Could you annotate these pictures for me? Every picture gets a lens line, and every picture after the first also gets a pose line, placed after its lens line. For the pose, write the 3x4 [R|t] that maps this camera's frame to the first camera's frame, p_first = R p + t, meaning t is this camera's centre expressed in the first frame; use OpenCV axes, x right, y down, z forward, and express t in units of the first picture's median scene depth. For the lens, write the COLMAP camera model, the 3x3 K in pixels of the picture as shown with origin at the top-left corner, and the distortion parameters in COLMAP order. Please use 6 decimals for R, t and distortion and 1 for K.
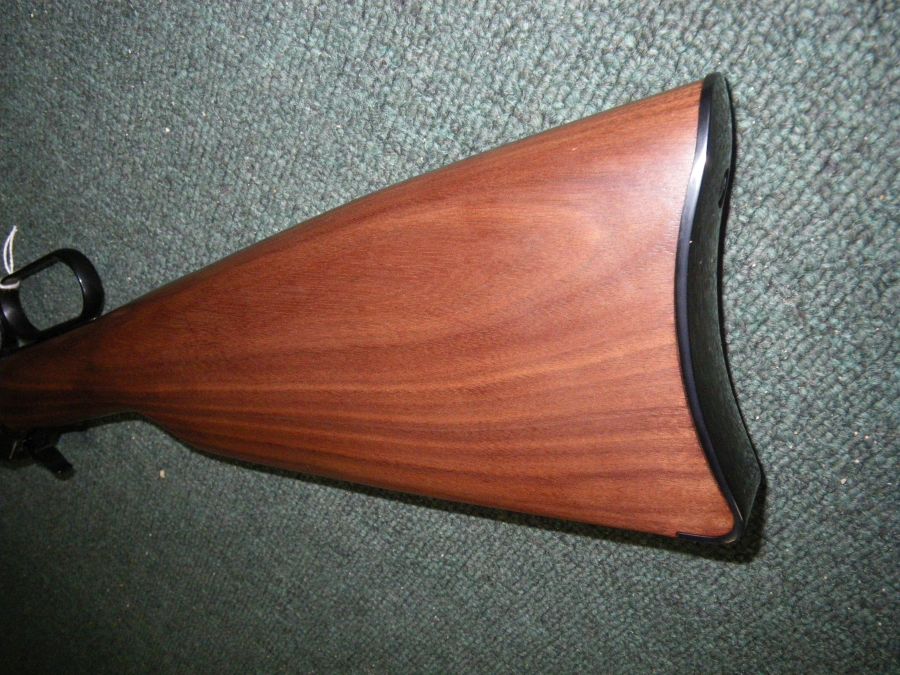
lens RADIAL K [[733.0, 0, 466.5], [0, 733.0, 340.7], [0, 0, 1]] dist [-0.158286, 0.108123]
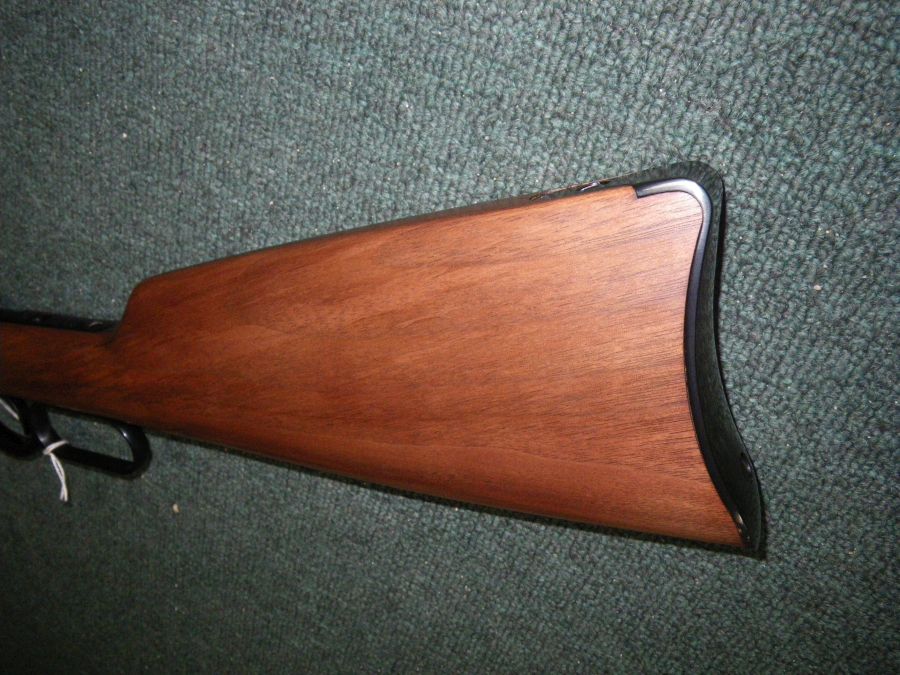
lens RADIAL K [[733.0, 0, 466.5], [0, 733.0, 340.7], [0, 0, 1]] dist [-0.158286, 0.108123]
pose [[0.982045, -0.187690, -0.018991, 0.050733], [0.183366, 0.973353, -0.137701, 0.270600], [0.044330, 0.131746, 0.990292, 0.012476]]
